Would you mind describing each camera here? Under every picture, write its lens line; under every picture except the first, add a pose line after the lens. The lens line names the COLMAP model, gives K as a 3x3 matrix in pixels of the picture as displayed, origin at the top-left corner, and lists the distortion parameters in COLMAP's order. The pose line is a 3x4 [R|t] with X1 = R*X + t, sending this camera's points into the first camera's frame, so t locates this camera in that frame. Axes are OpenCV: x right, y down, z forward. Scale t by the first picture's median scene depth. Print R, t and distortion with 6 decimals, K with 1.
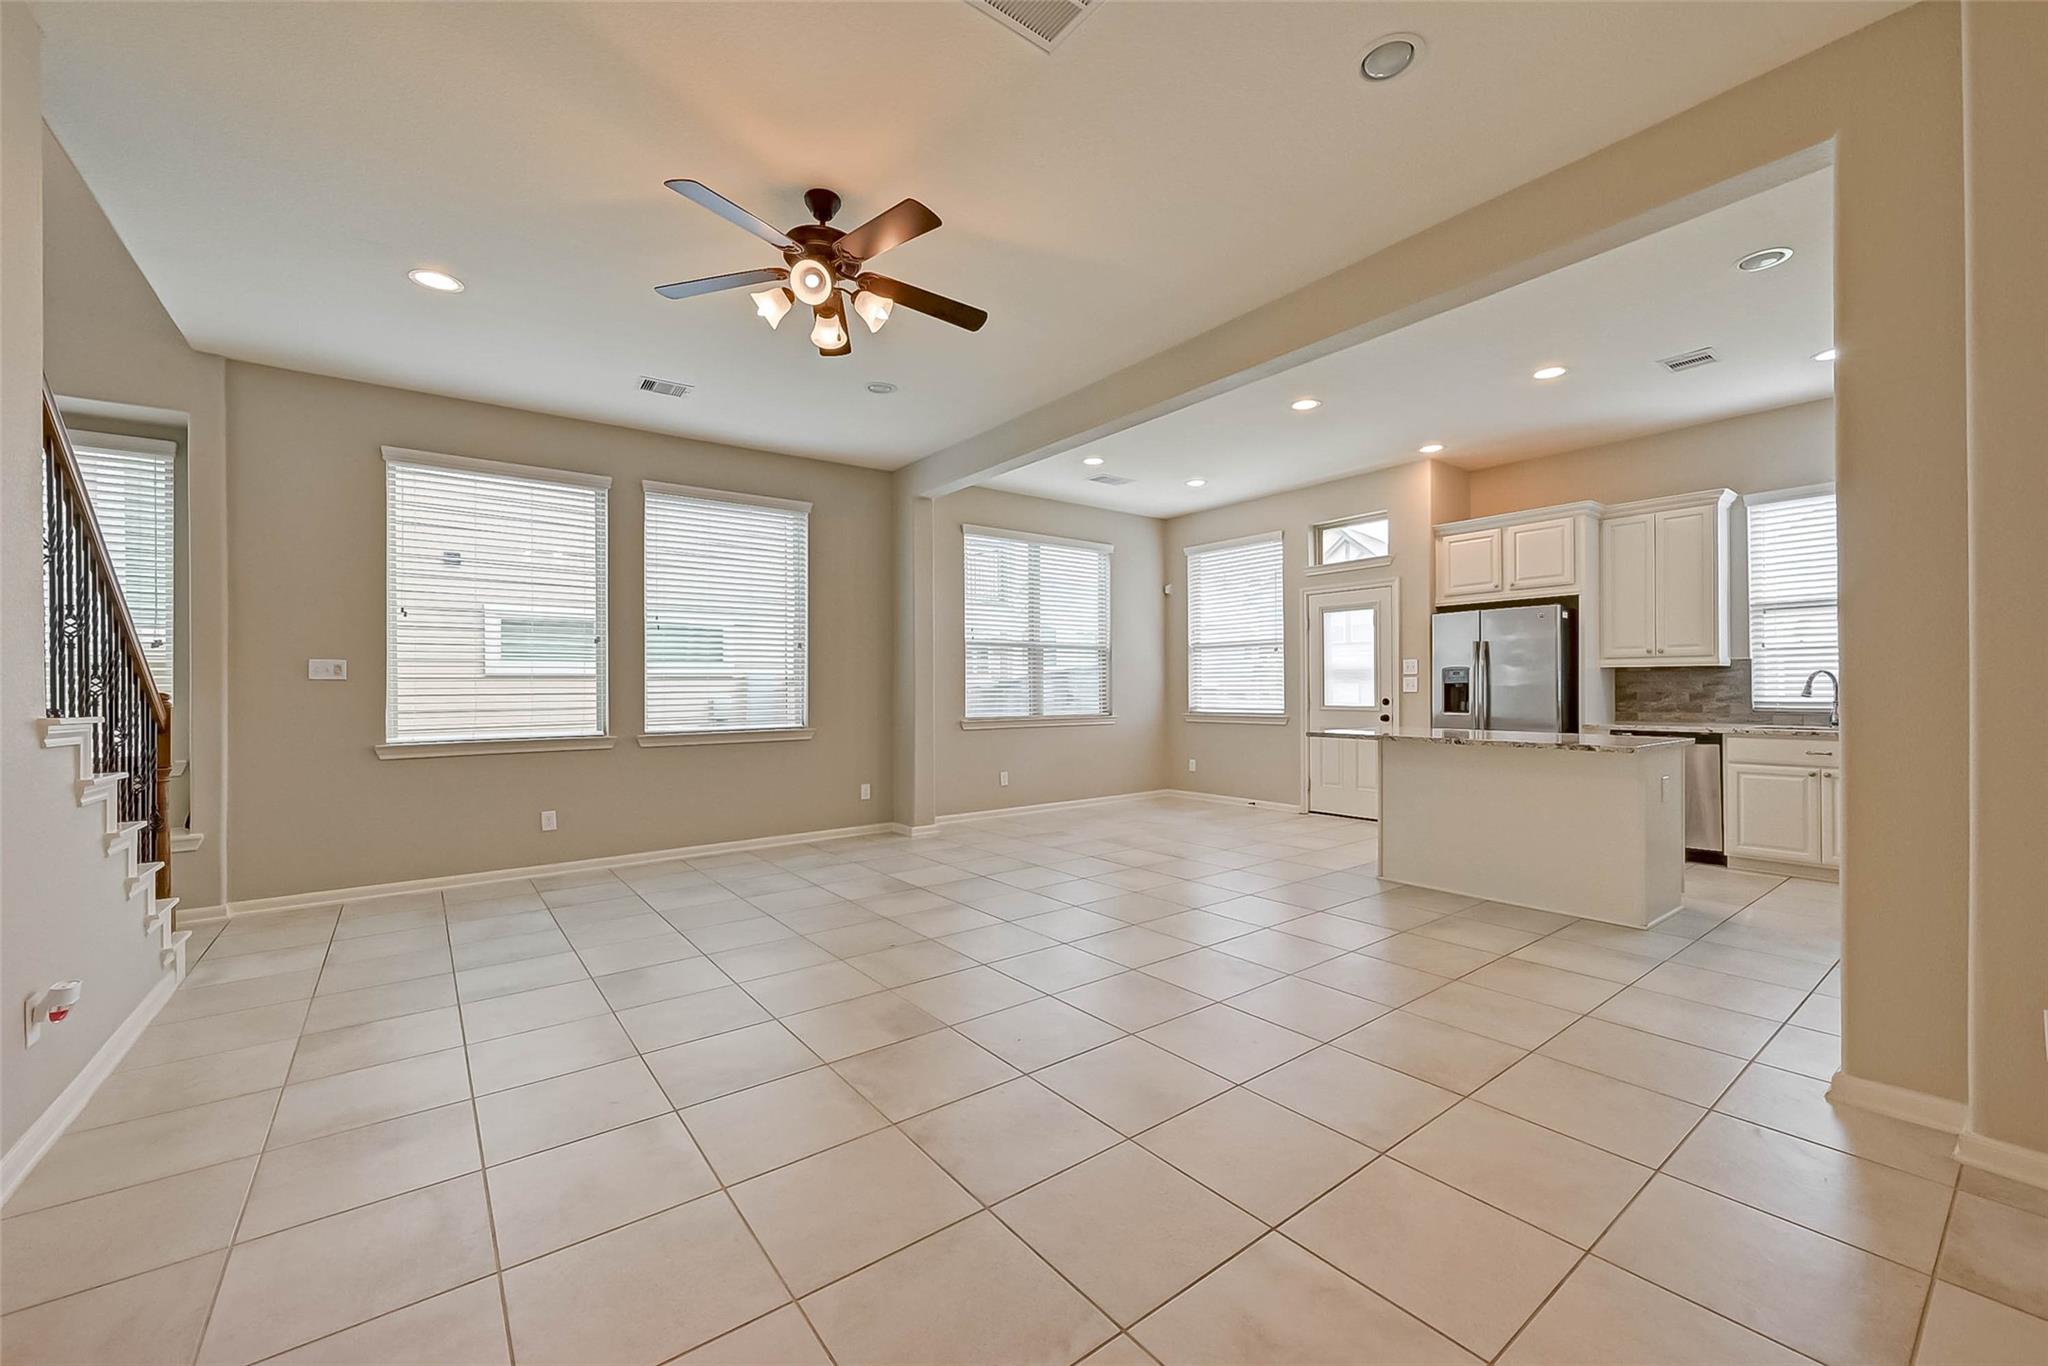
lens RADIAL K [[826.6, 0, 1063.0], [0, 826.6, 688.7], [0, 0, 1]] dist [-0.001115, -0.000034]
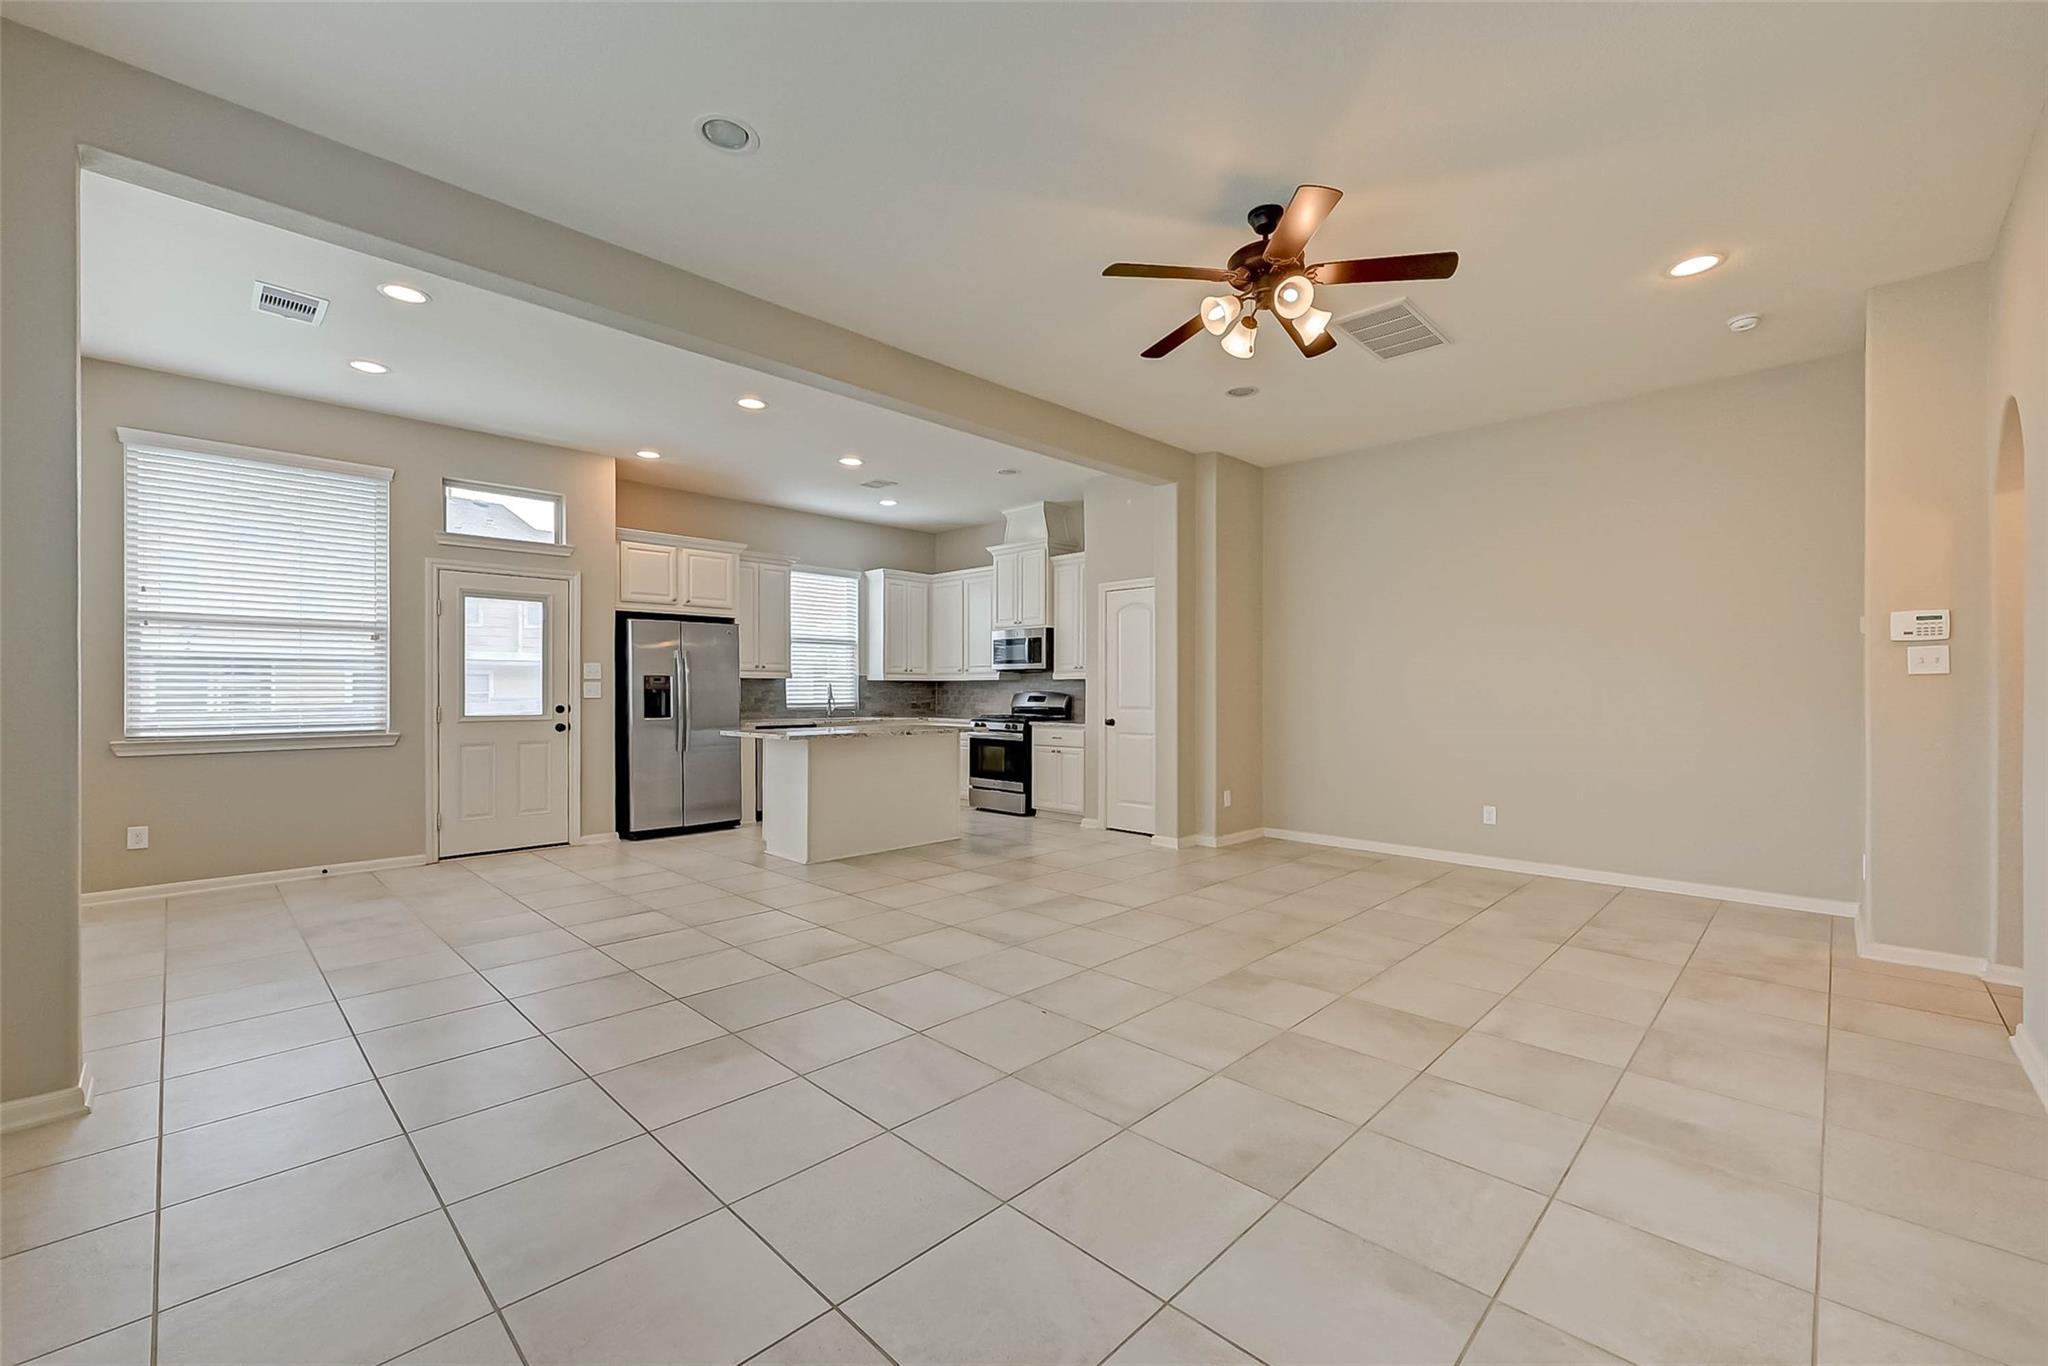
lens RADIAL K [[826.6, 0, 1020.0], [0, 826.6, 691.3], [0, 0, 1]] dist [-0.001115, -0.000034]
pose [[-0.118757, 0.007464, 0.992895, -0.611469], [0.002920, 0.999970, -0.007168, 0.004964], [-0.992919, 0.002048, -0.118775, 0.686053]]
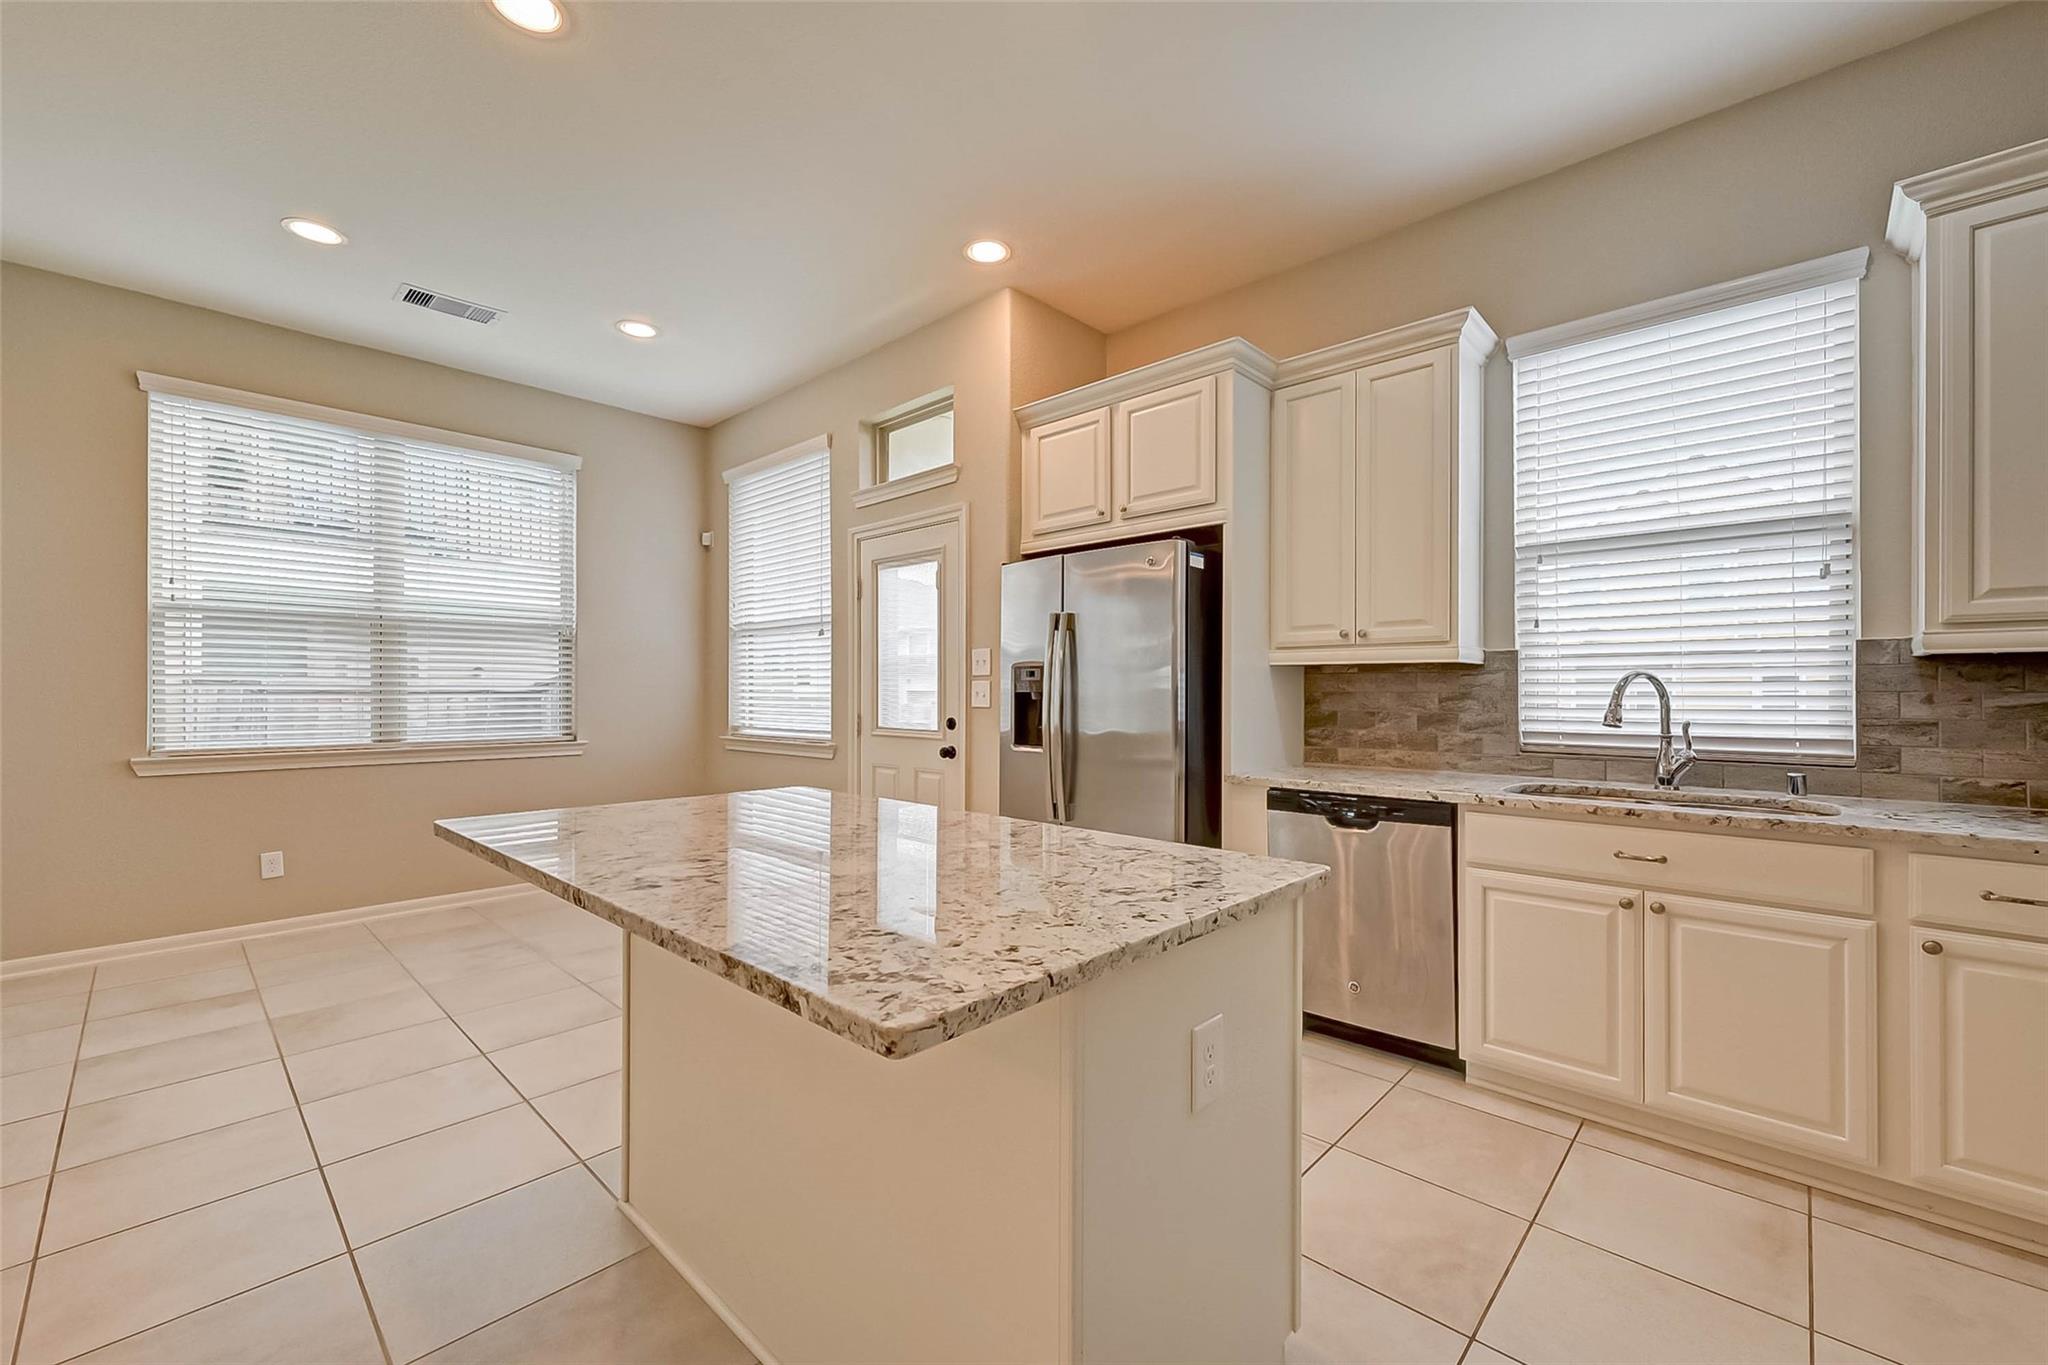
lens RADIAL K [[826.6, 0, 1062.2], [0, 826.6, 687.9], [0, 0, 1]] dist [-0.001115, -0.000034]
pose [[0.987606, 0.007748, 0.156763, 0.419951], [-0.006884, 0.999958, -0.006051, -0.006395], [-0.156803, 0.004897, 0.987618, 0.475899]]
